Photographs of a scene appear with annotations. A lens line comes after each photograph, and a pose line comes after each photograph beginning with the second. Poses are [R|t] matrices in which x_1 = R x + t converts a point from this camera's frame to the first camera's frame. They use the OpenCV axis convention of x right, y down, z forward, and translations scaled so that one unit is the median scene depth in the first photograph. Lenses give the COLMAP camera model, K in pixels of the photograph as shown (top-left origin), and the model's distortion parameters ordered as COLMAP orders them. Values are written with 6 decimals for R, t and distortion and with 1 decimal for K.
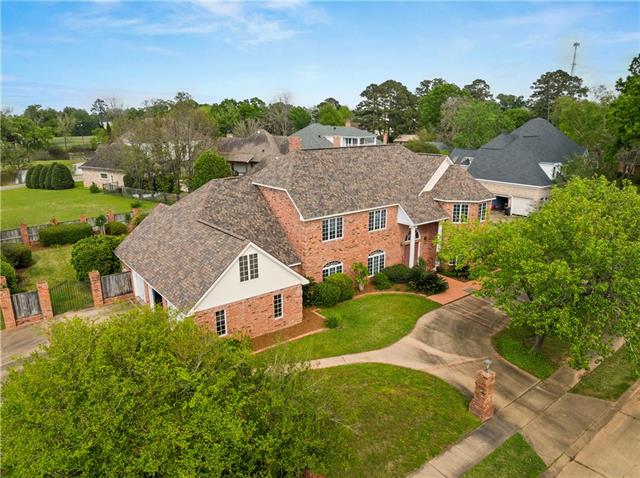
lens RADIAL K [[423.1, 0, 320.0], [0, 423.1, 239.0], [0, 0, 1]] dist [-0.009174, -0.002287]
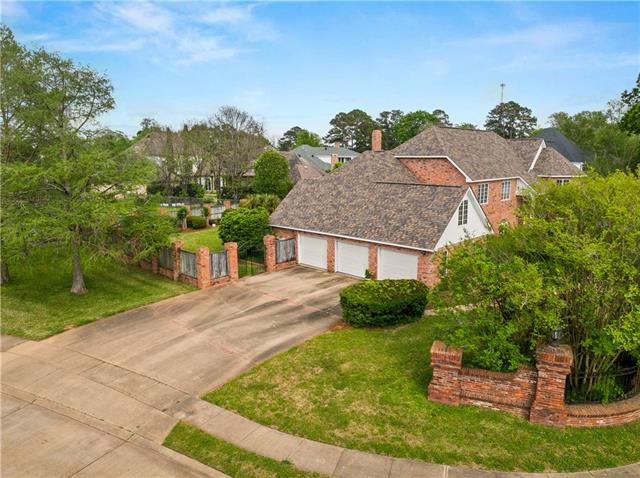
lens RADIAL K [[423.1, 0, 320.0], [0, 423.1, 239.0], [0, 0, 1]] dist [-0.009174, -0.002287]
pose [[0.990724, -0.024118, 0.133732, -0.181014], [0.034567, 0.996480, -0.076376, 0.054589], [-0.131419, 0.080290, 0.988070, -0.002667]]
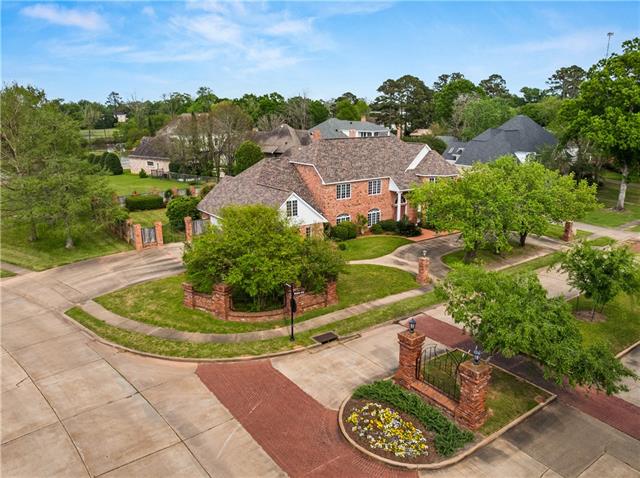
lens RADIAL K [[447.0, 0, 320.0], [0, 447.0, 239.0], [0, 0, 1]] dist [-0.005074, -0.002242]
pose [[0.999259, 0.012137, -0.036537, 0.002054], [-0.012139, 0.999926, 0.000185, 0.049358], [0.036537, 0.000259, 0.999332, -0.200002]]
